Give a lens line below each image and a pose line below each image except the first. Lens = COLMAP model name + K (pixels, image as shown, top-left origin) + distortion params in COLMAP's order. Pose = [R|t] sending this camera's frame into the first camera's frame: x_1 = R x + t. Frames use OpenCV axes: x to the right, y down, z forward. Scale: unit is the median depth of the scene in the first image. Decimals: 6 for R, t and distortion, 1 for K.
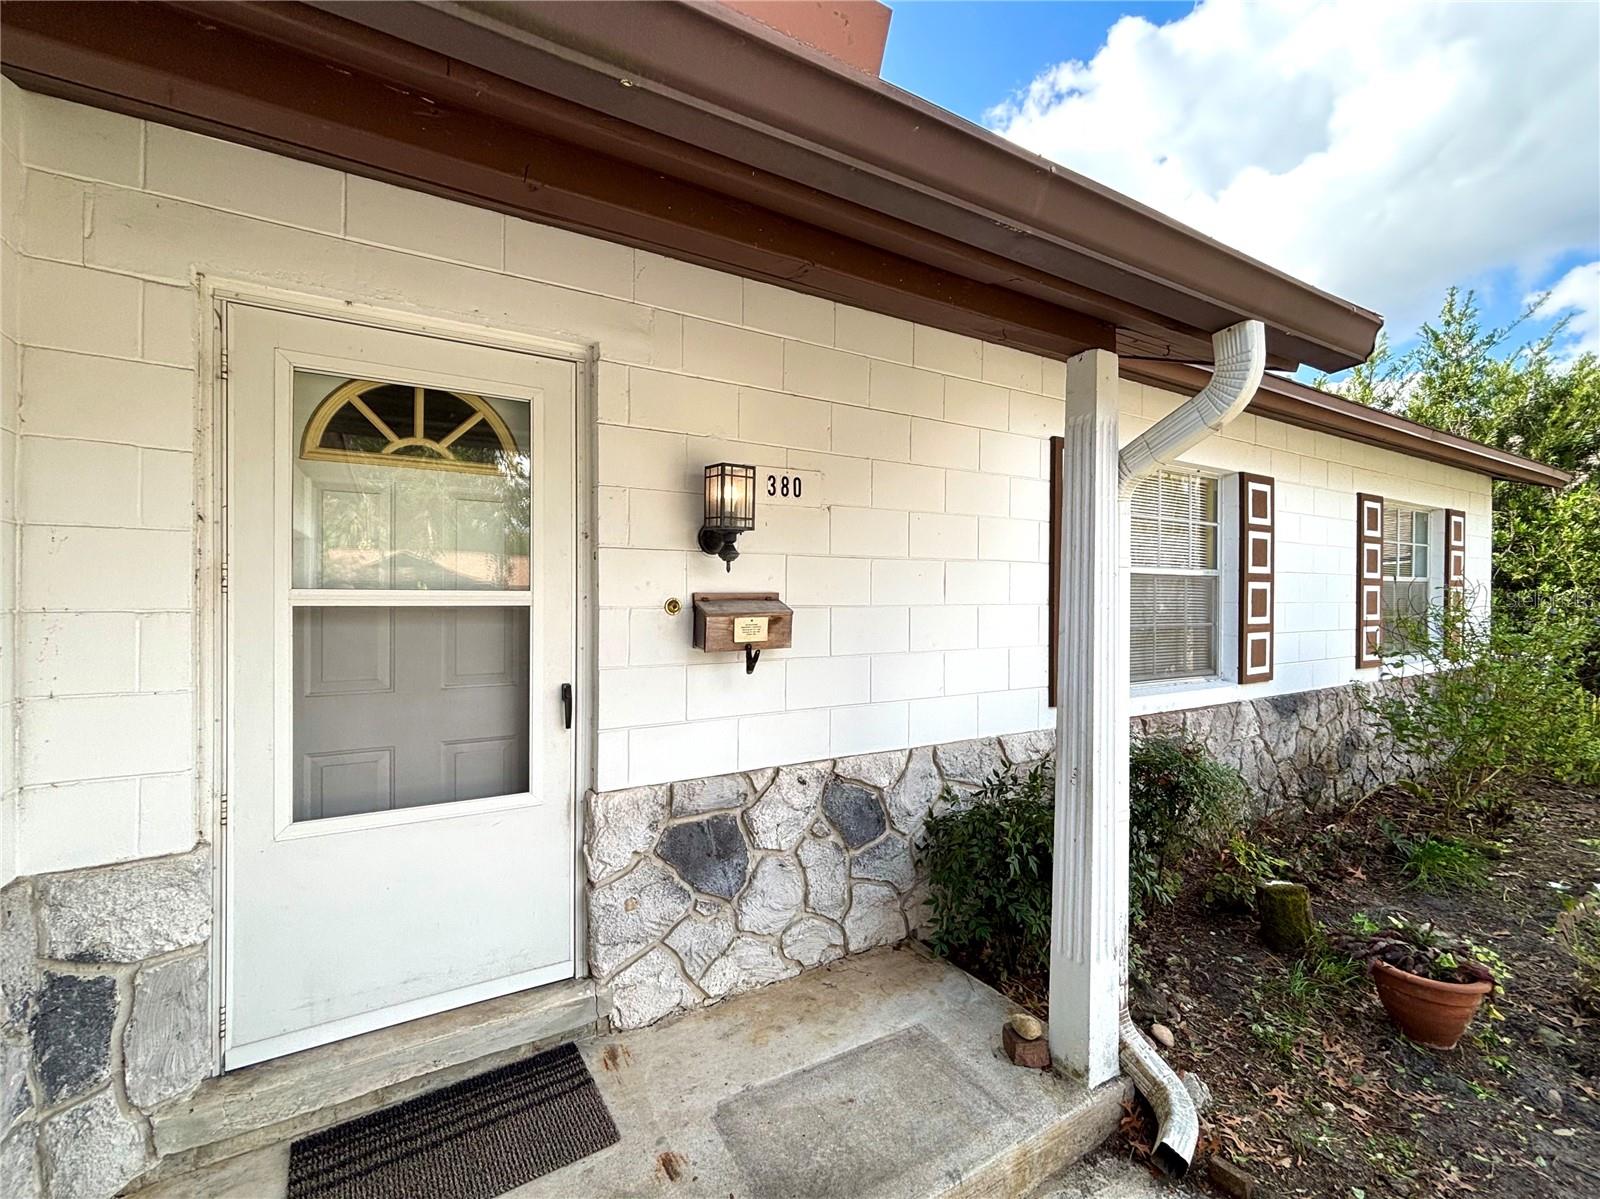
lens RADIAL K [[687.7, 0, 800.0], [0, 687.7, 599.5], [0, 0, 1]] dist [-0.000374, 0.000609]
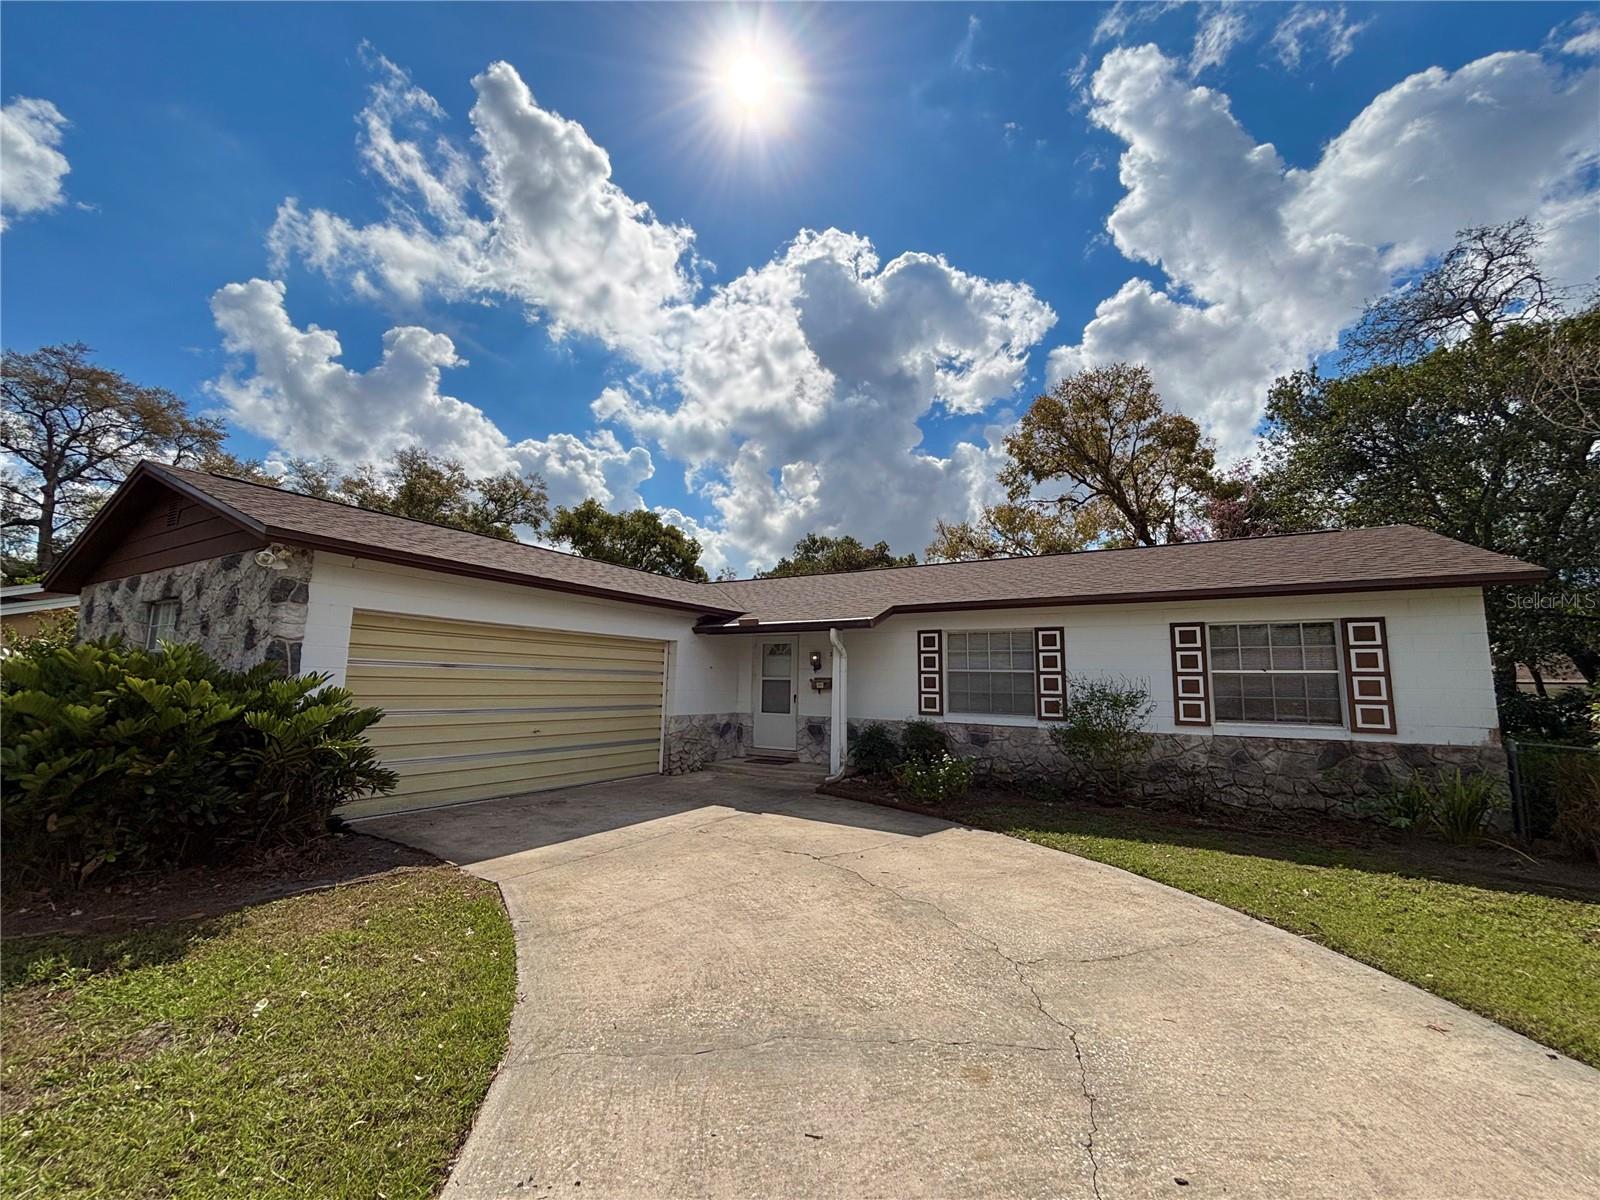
lens RADIAL K [[648.0, 0, 789.3], [0, 648.0, 599.9], [0, 0, 1]] dist [-0.000355, 0.000449]
pose [[0.475717, -0.105698, -0.873225, 4.102497], [-0.019575, 0.991236, -0.130647, 0.048131], [0.879381, 0.079245, 0.469479, -1.476546]]
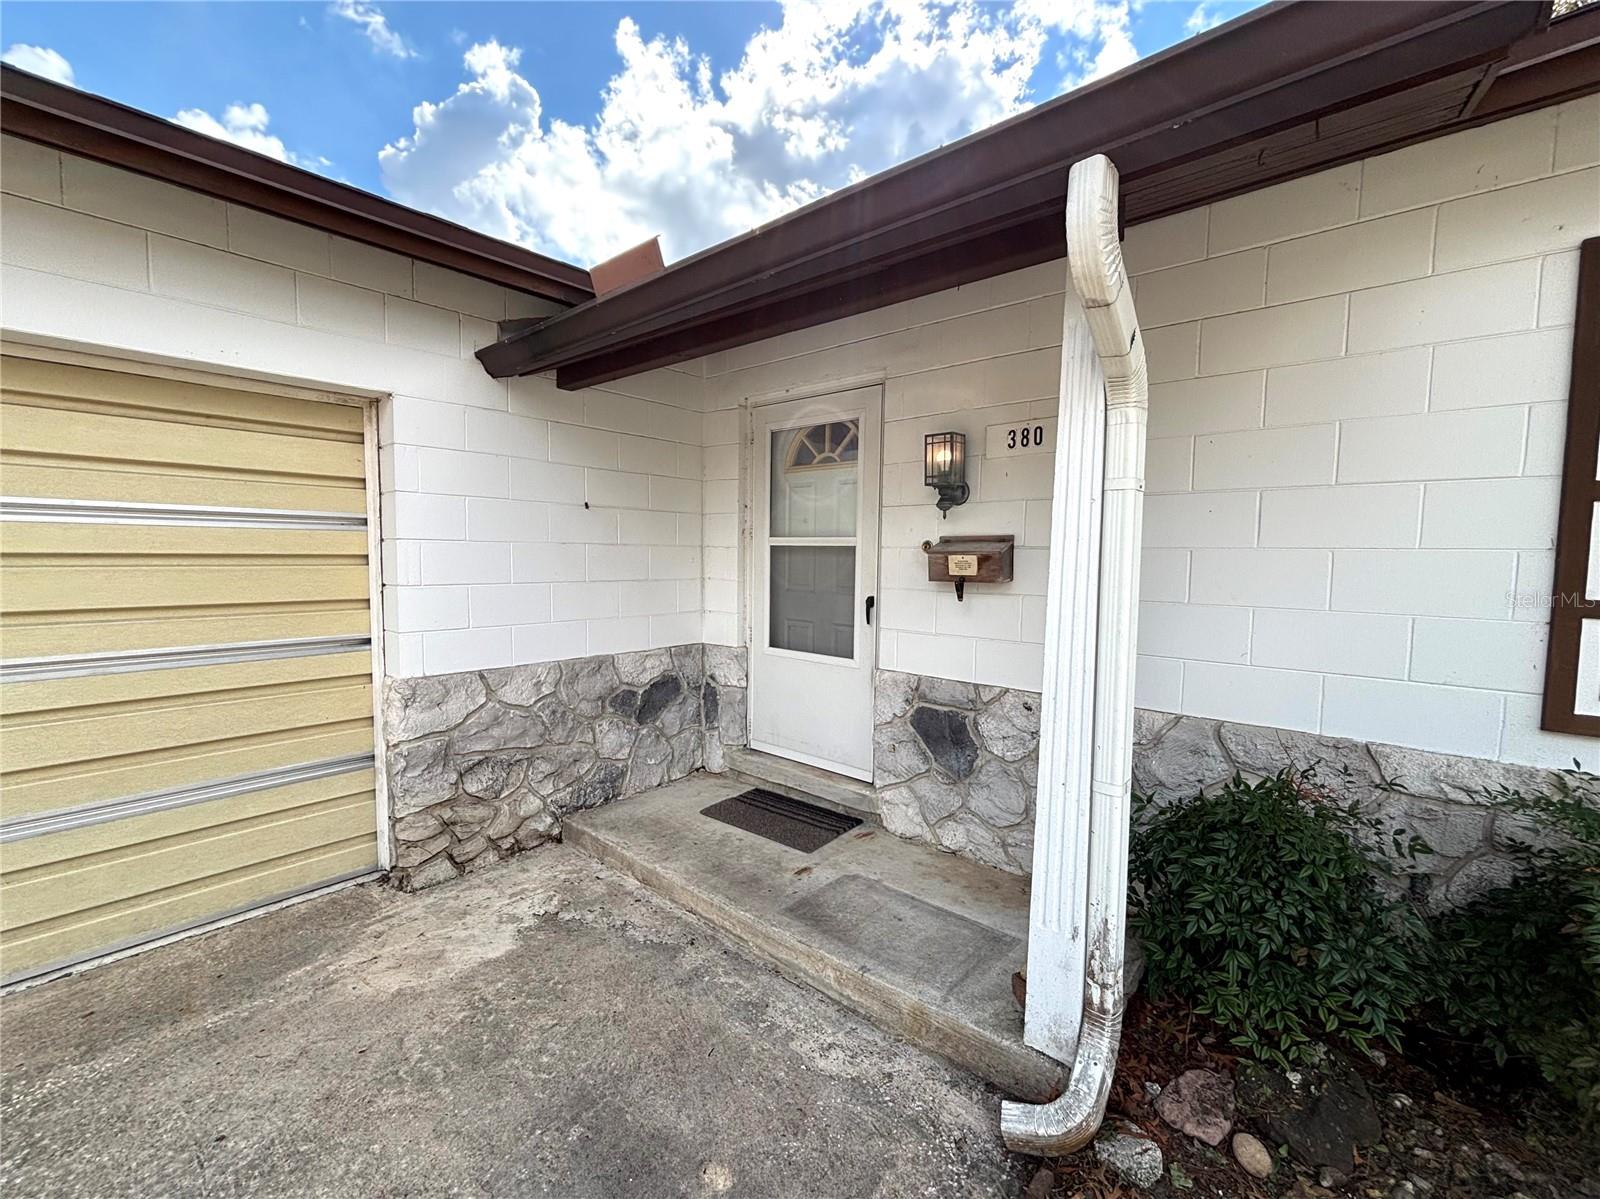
lens RADIAL K [[648.0, 0, 789.3], [0, 648.0, 599.4], [0, 0, 1]] dist [-0.000355, 0.000449]
pose [[0.310762, 0.071600, -0.947787, 0.973626], [-0.015483, 0.997408, 0.070272, 0.029080], [0.950362, -0.007164, 0.311065, 0.358435]]
